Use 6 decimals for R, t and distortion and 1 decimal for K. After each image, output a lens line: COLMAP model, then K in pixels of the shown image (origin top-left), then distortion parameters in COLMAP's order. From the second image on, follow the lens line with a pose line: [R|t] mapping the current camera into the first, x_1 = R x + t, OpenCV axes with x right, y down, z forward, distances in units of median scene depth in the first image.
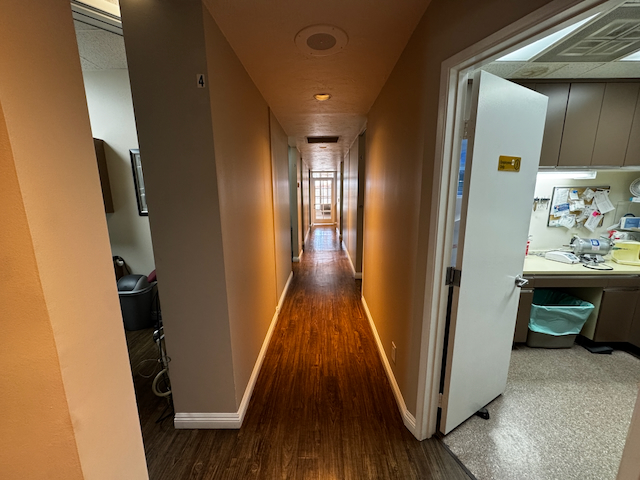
lens RADIAL K [[254.7, 0, 320.0], [0, 254.7, 240.0], [0, 0, 1]] dist [-0.000505, -0.000050]
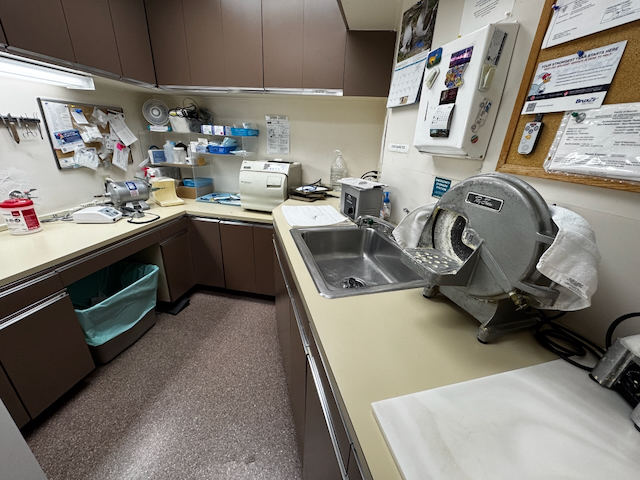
lens RADIAL K [[254.7, 0, 320.0], [0, 254.7, 240.0], [0, 0, 1]] dist [-0.000505, -0.000050]
pose [[0.158582, -0.351180, 0.922781, 0.398011], [0.131507, 0.933793, 0.332771, -0.016979], [-0.978549, 0.068581, 0.194266, 0.302036]]
